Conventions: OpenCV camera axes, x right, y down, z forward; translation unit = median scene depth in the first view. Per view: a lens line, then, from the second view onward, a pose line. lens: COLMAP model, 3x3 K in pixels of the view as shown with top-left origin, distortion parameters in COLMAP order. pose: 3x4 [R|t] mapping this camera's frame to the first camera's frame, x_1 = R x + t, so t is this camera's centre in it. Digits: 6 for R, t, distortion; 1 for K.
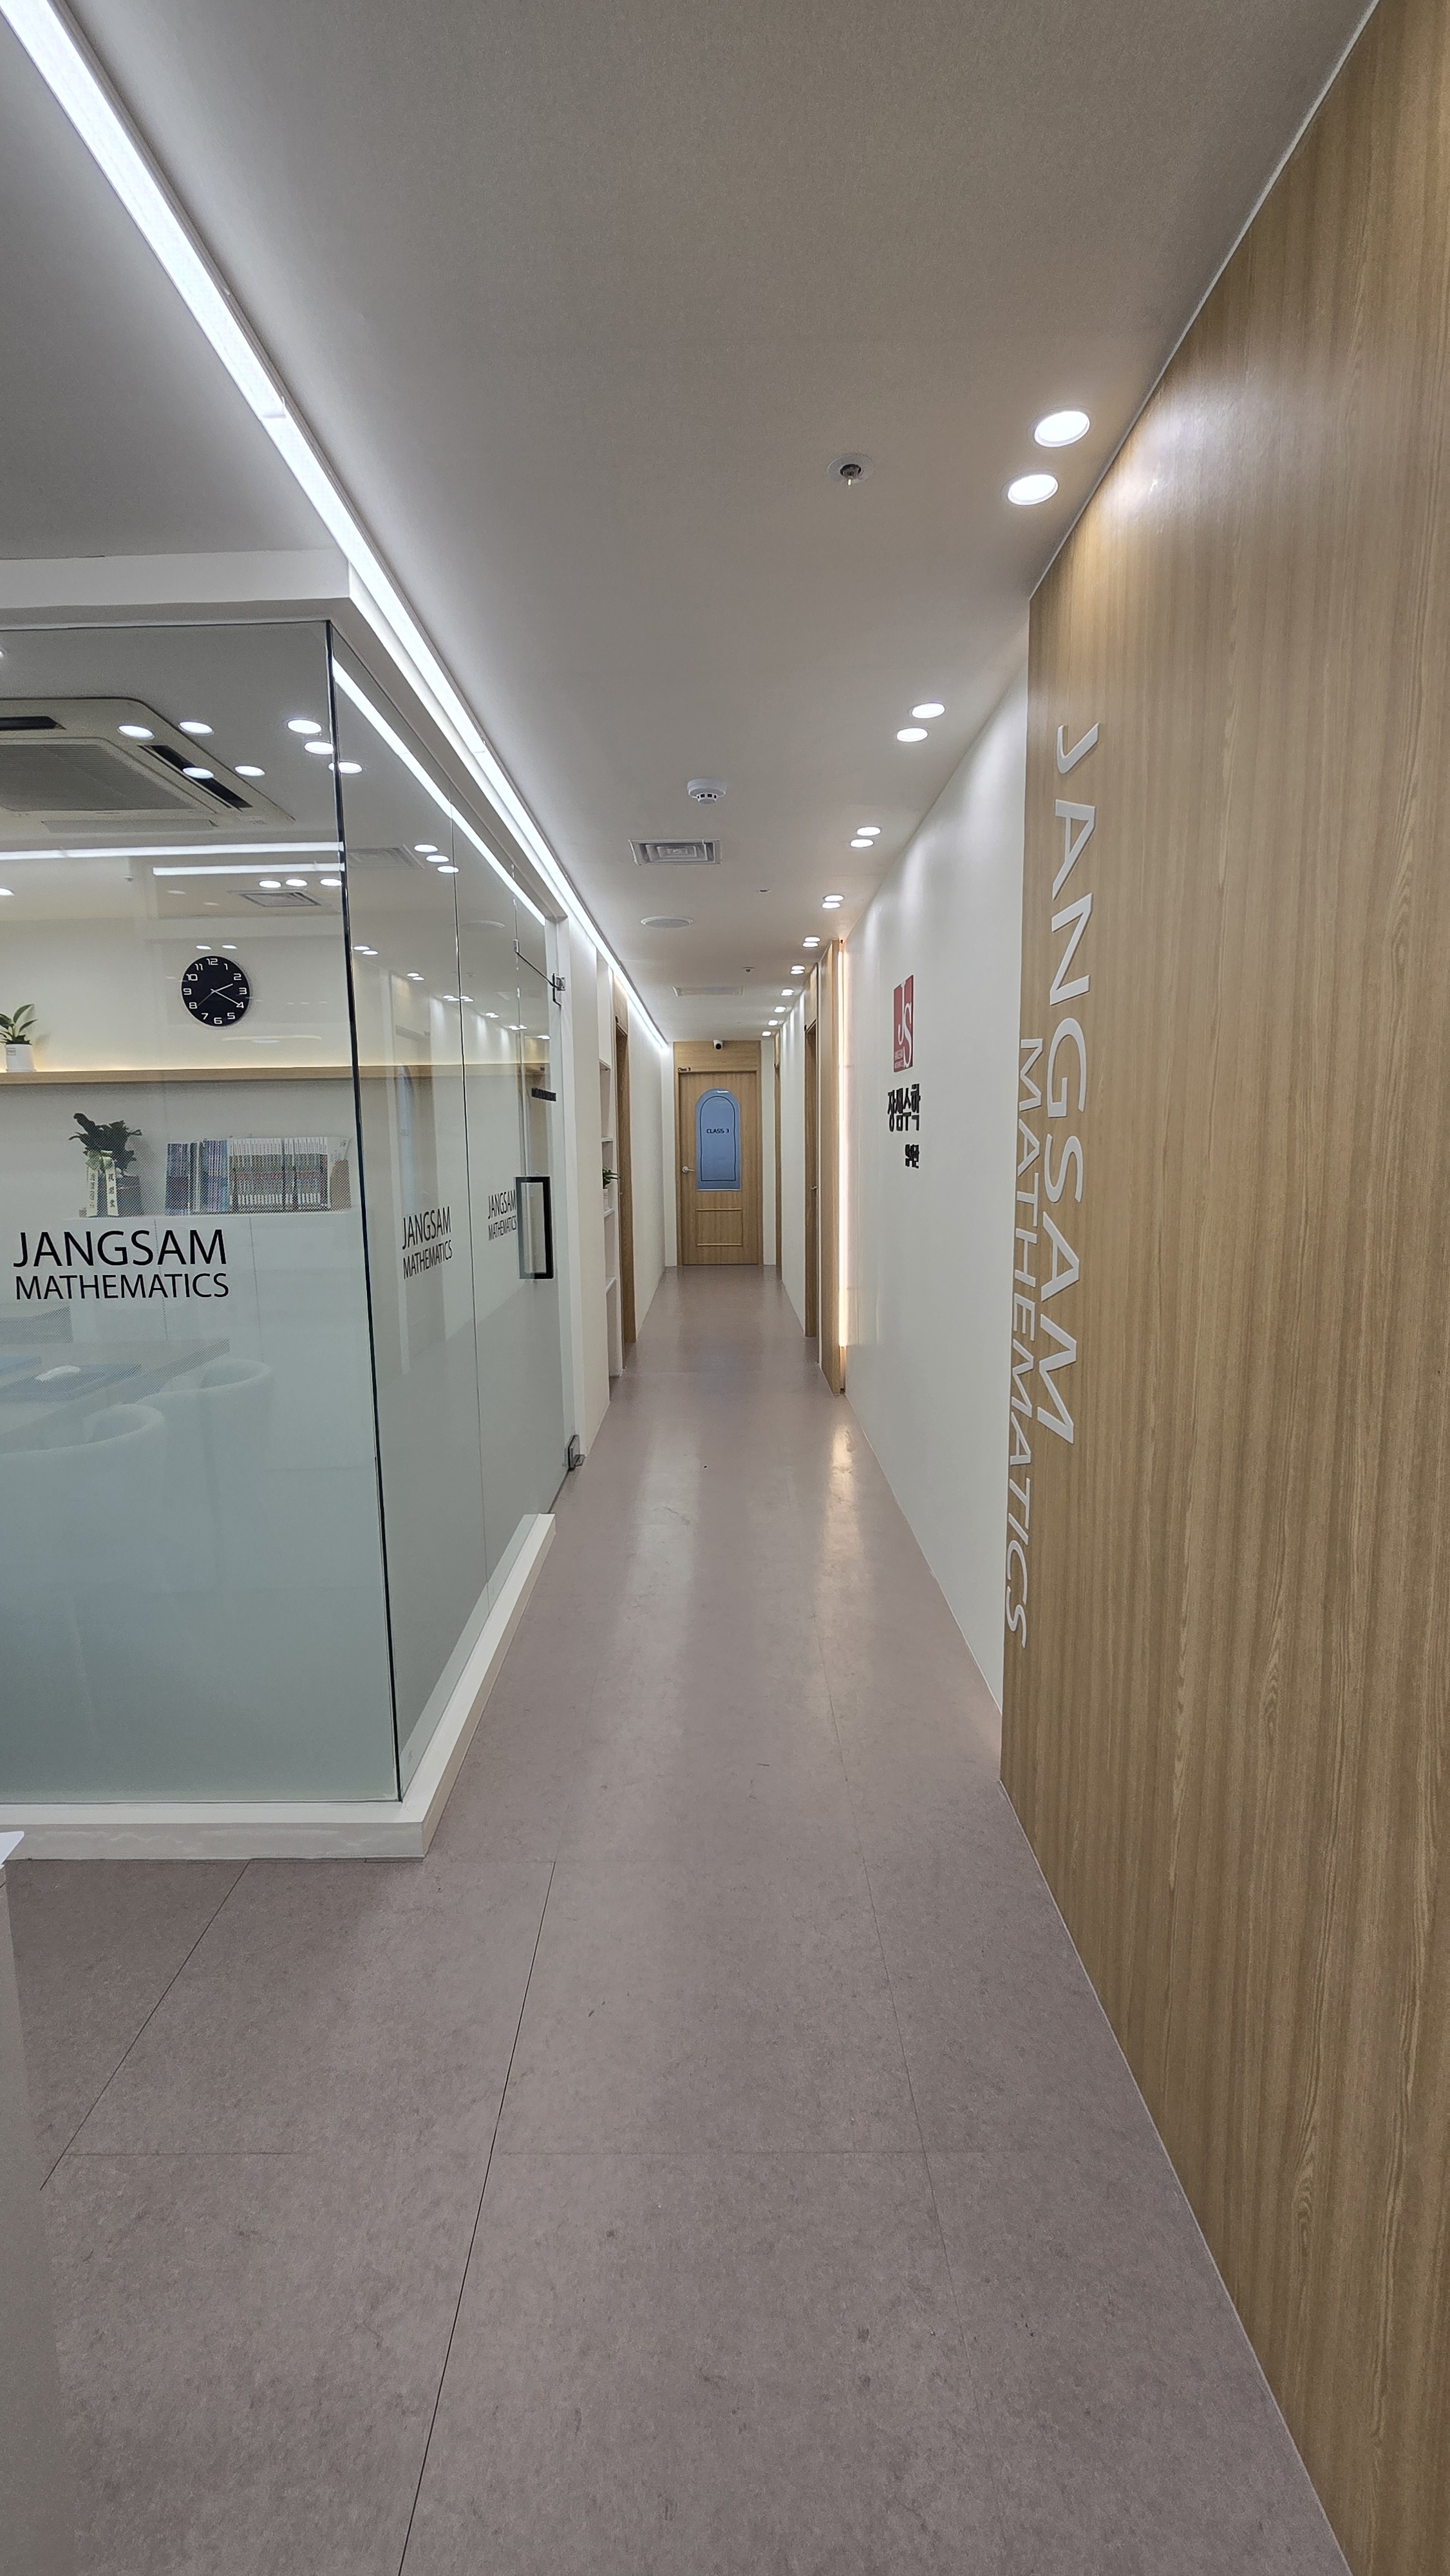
lens RADIAL K [[1059.3, 0, 705.0], [0, 1059.3, 1288.5], [0, 0, 1]] dist [0.002166, -0.000259]
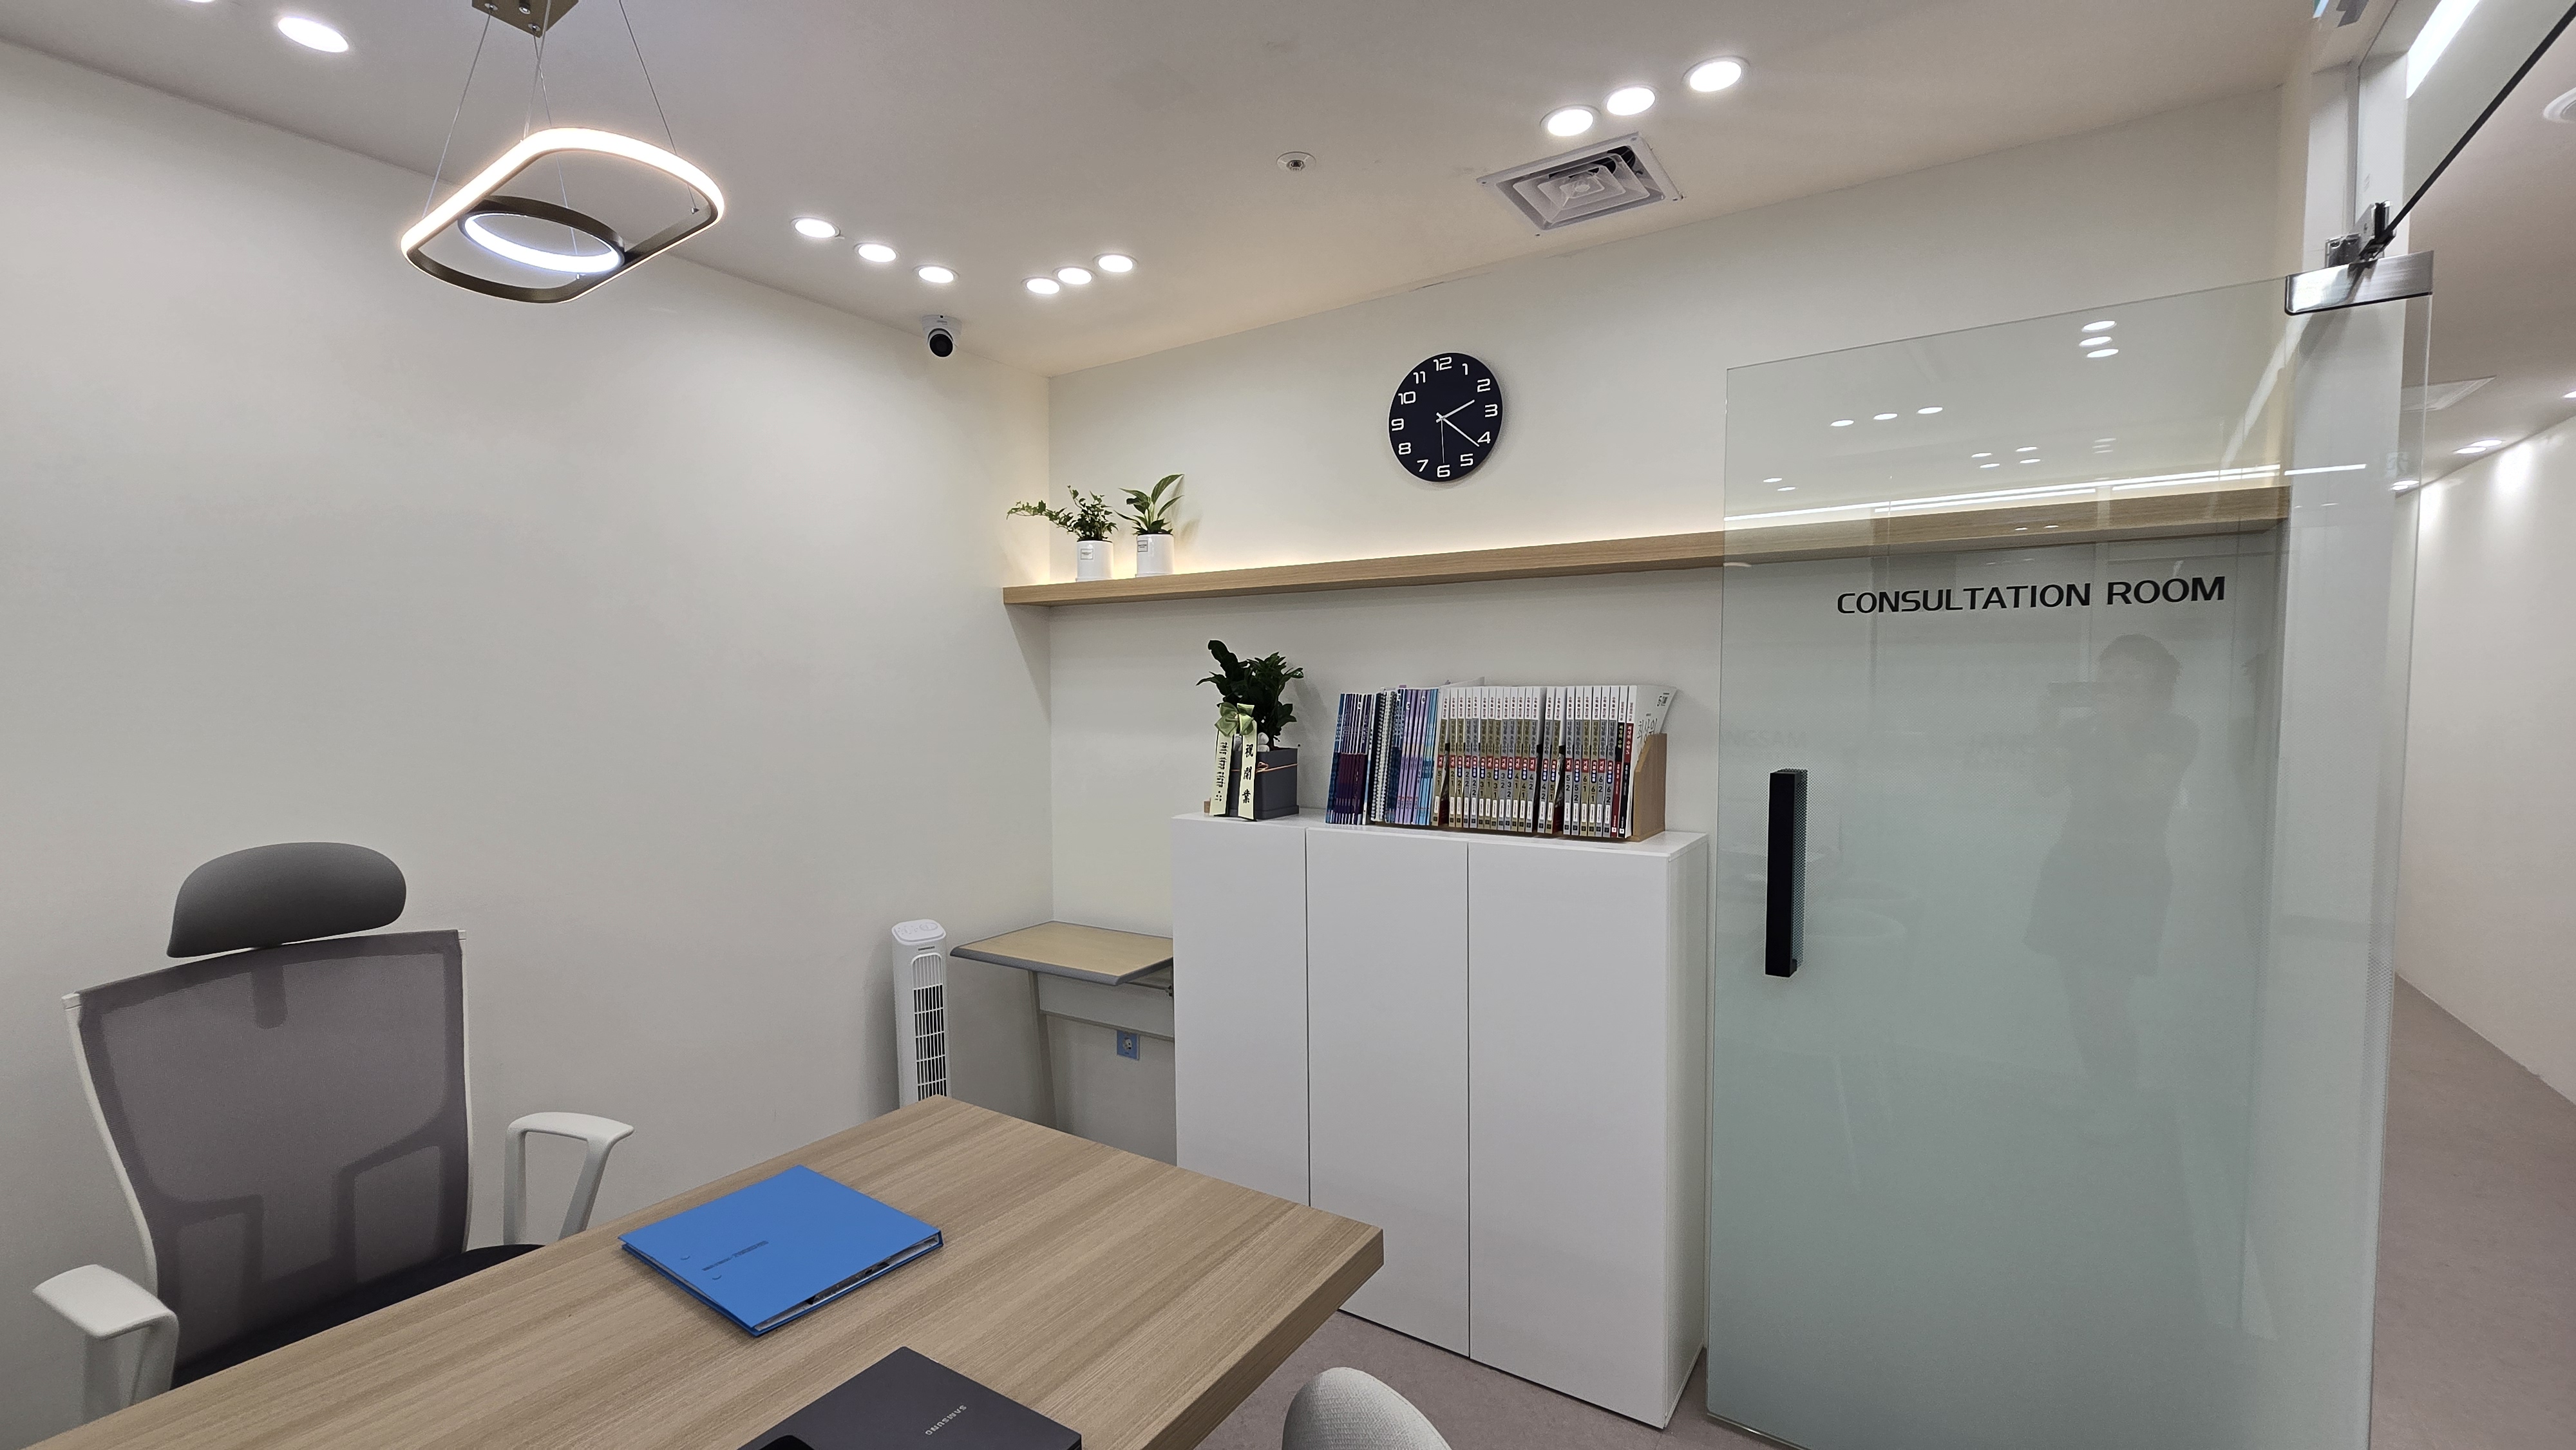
lens RADIAL K [[1057.8, 0, 1296.1], [0, 1057.8, 741.7], [0, 0, 1]] dist [0.005589, -0.005168]
pose [[0.838566, 0.044604, -0.542971, -0.274041], [-0.090620, 0.994179, -0.058283, -0.094018], [0.537211, 0.098078, 0.837726, 0.639742]]
